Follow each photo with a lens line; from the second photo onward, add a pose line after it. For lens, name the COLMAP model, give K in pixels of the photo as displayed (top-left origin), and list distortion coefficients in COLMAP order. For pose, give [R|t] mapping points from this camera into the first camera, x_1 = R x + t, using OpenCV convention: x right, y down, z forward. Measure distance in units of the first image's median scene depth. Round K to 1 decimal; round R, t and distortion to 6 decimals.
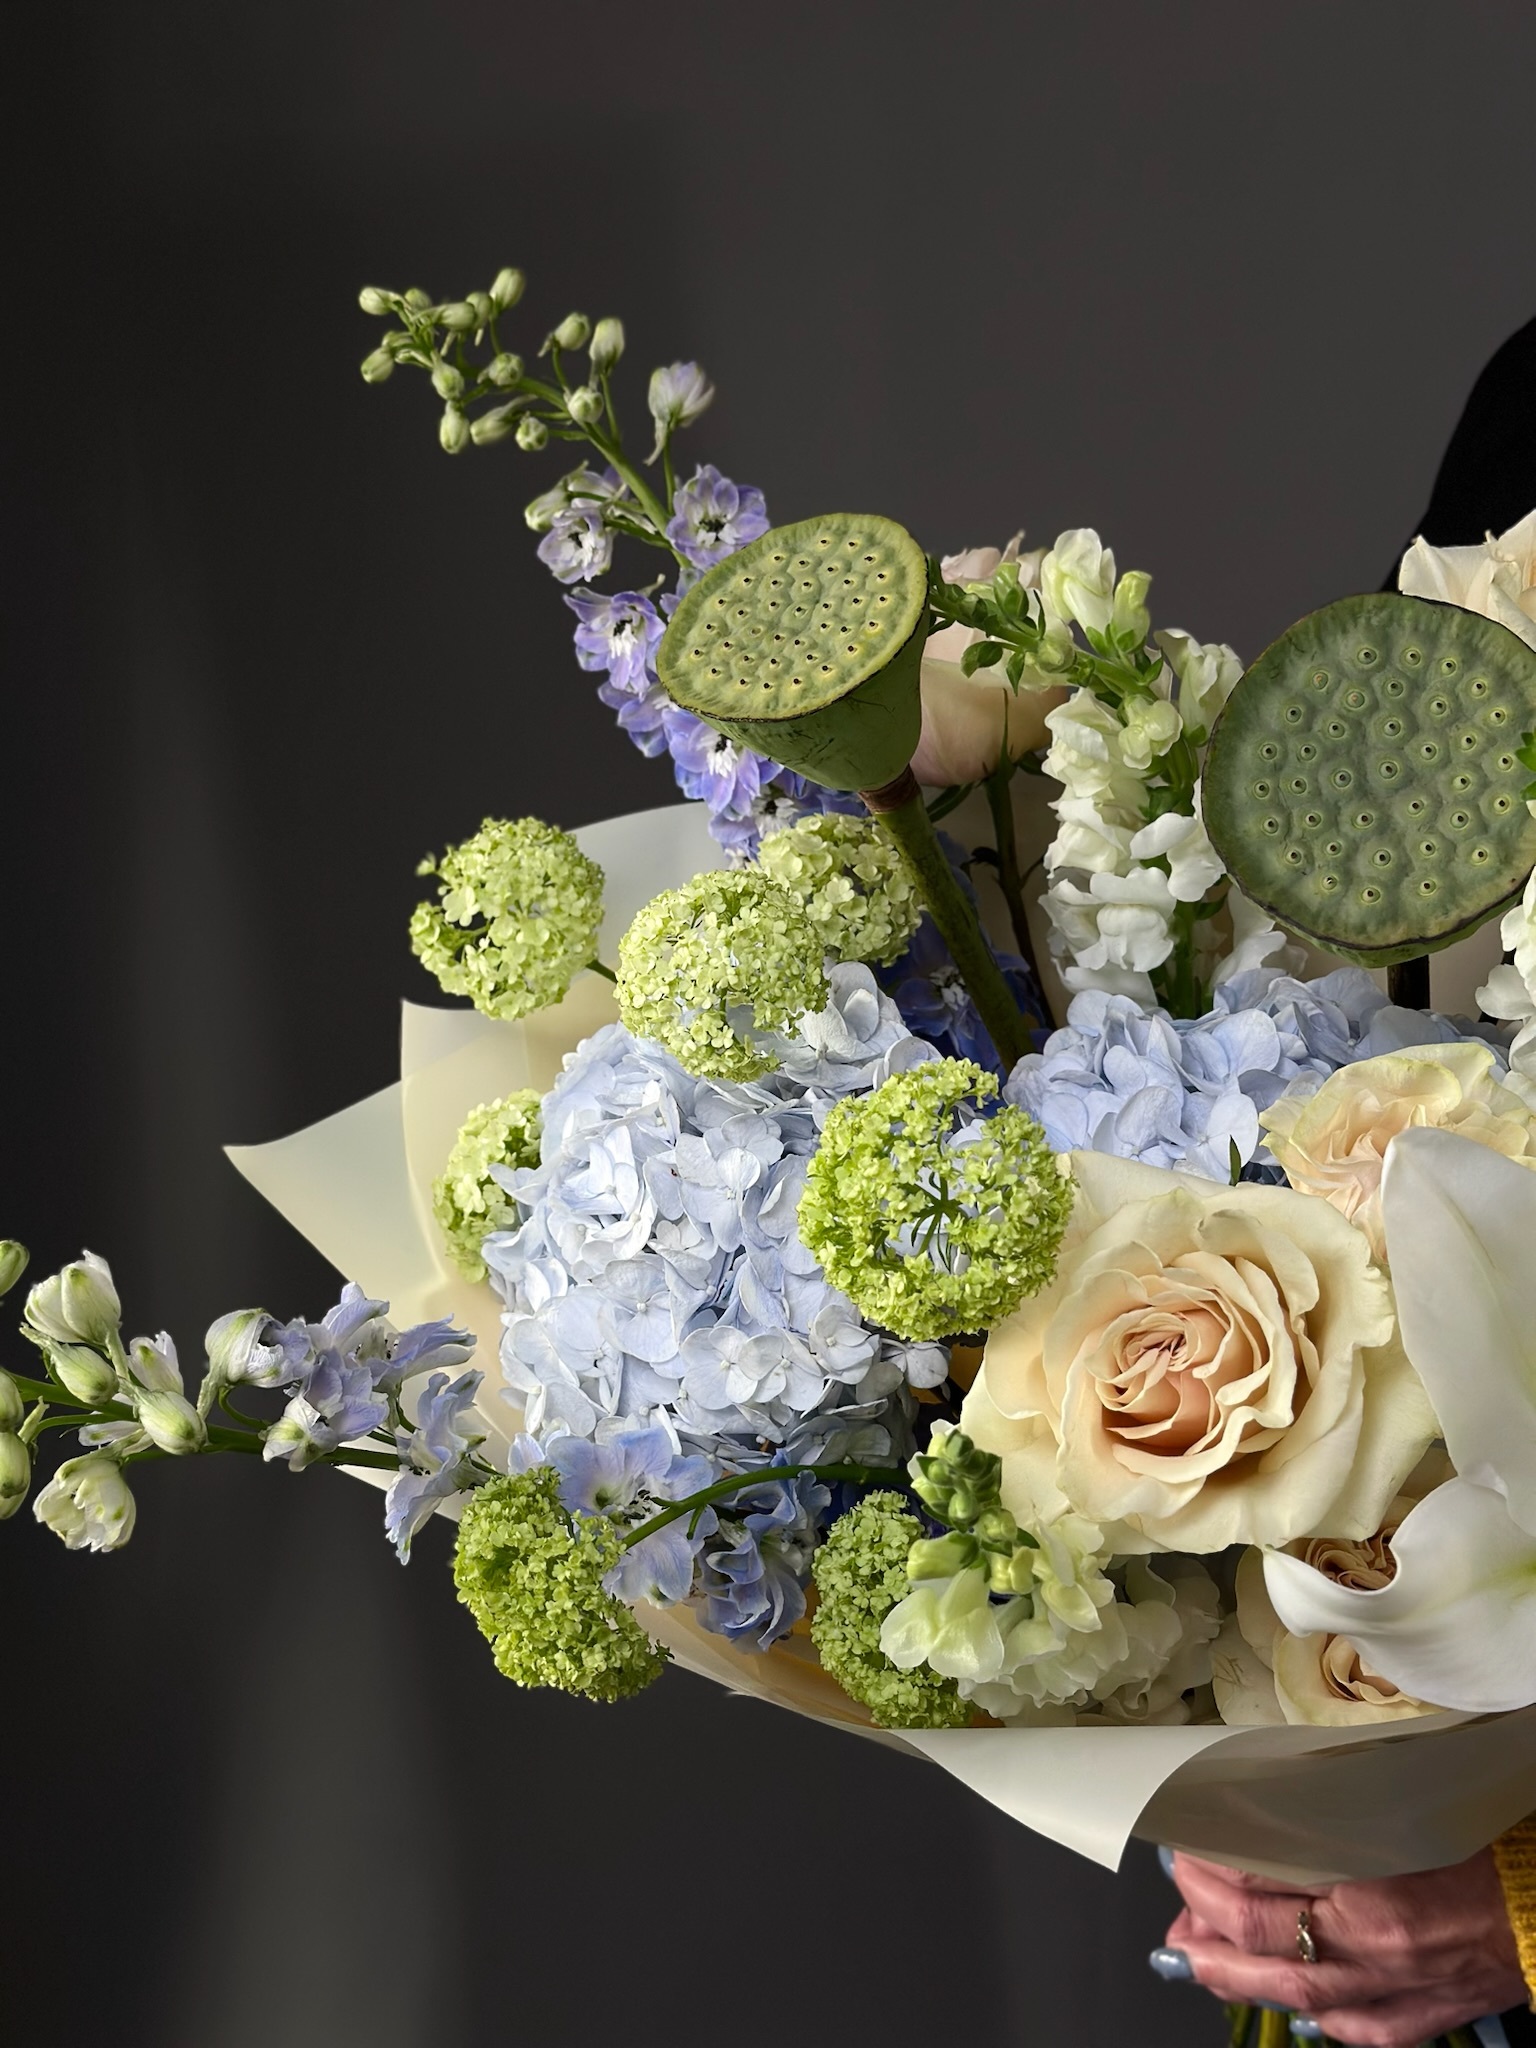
lens RADIAL K [[2867.0, 0, 768.0], [0, 2867.0, 1024.0], [0, 0, 1]] dist [0.192175, -0.518732]
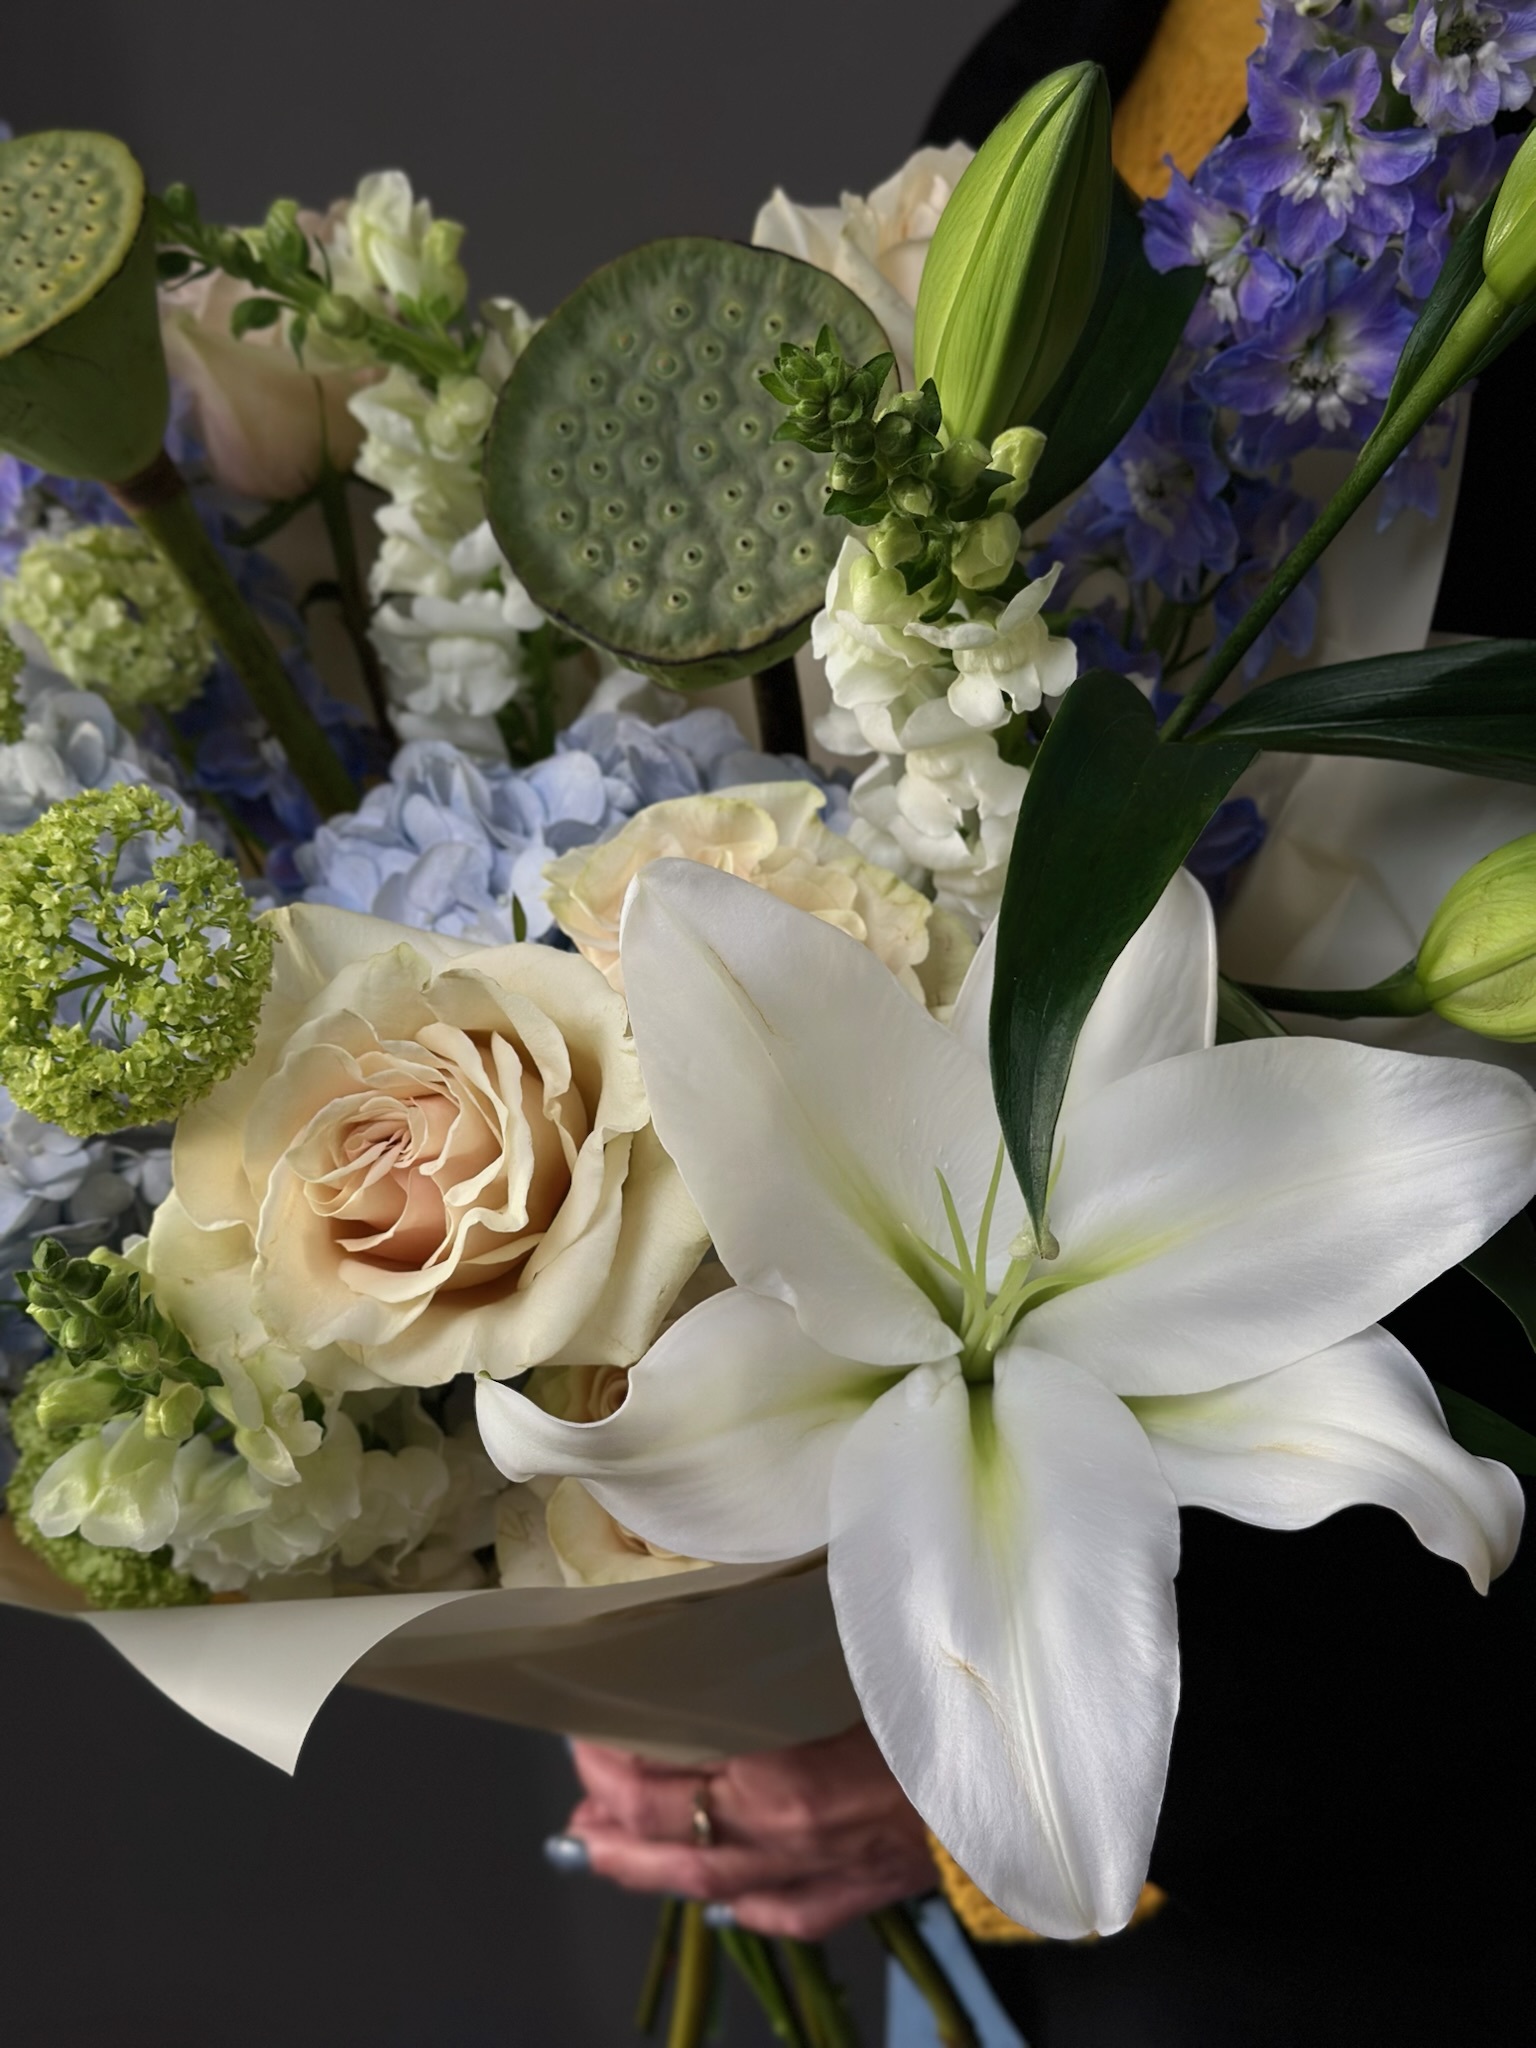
lens RADIAL K [[2893.1, 0, 770.5], [0, 2893.1, 1049.7], [0, 0, 1]] dist [0.163448, -0.365437]
pose [[0.994864, -0.009968, 0.100730, 0.146712], [0.004543, 0.998534, 0.053944, 0.038713], [-0.101120, -0.053209, 0.993450, 0.155799]]
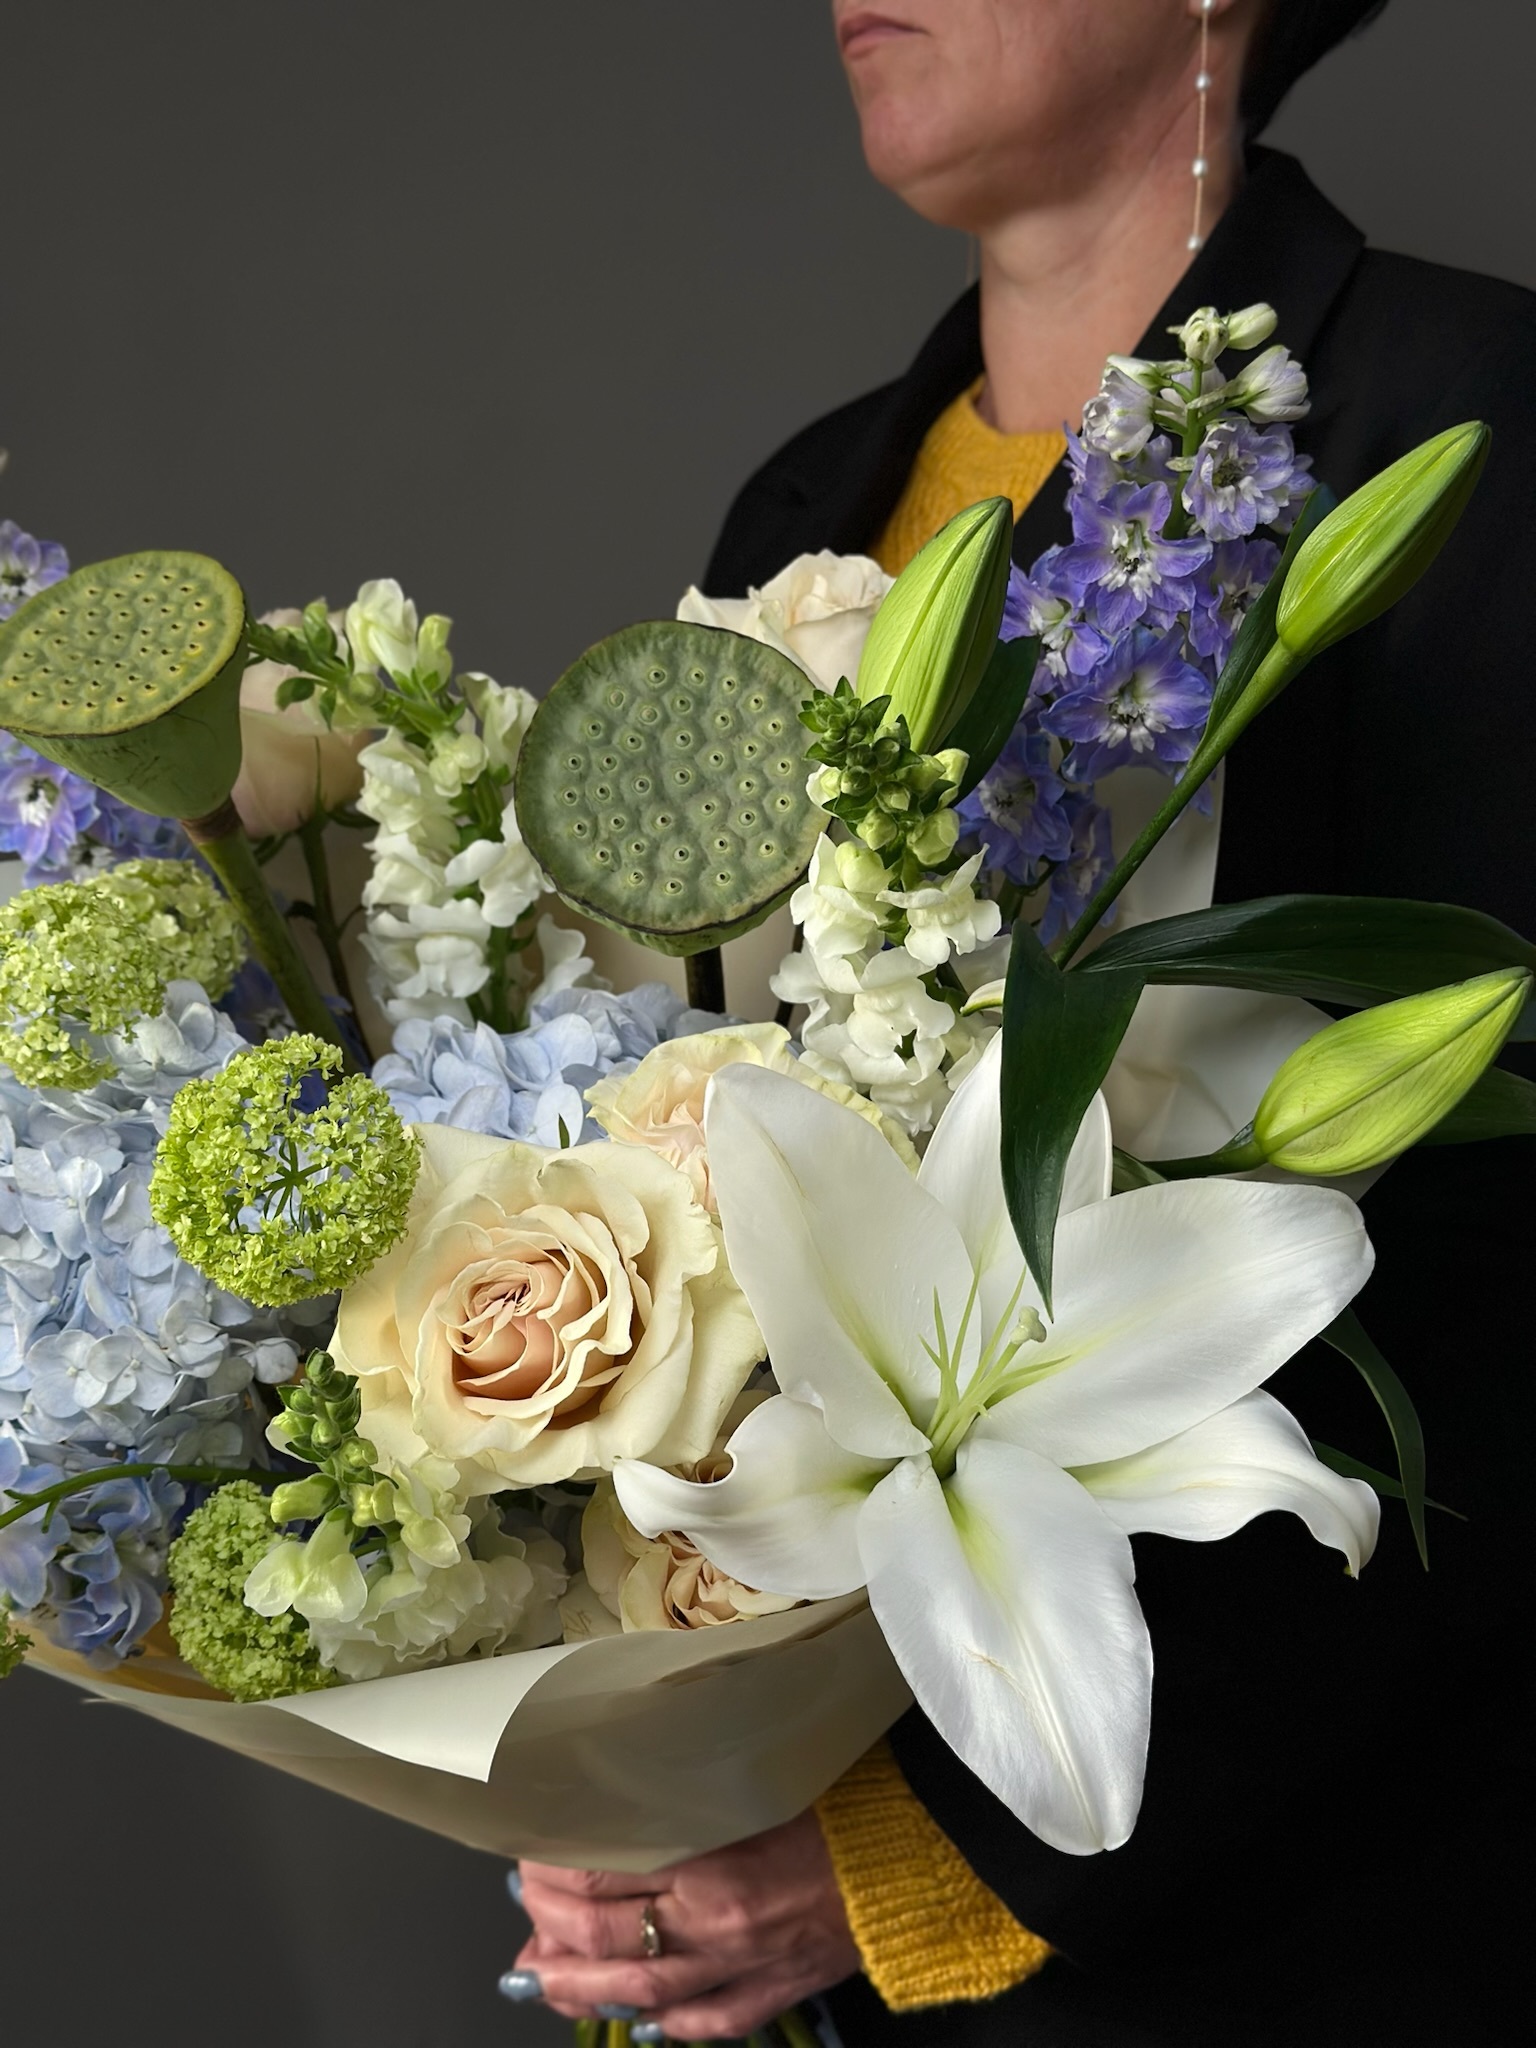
lens RADIAL K [[2882.8, 0, 771.7], [0, 2882.8, 1038.2], [0, 0, 1]] dist [0.105826, 0.000583]
pose [[0.966503, -0.034734, 0.254294, -0.033322], [0.055443, 0.995662, -0.074725, 0.093219], [-0.250595, 0.086321, 0.964236, -0.052076]]
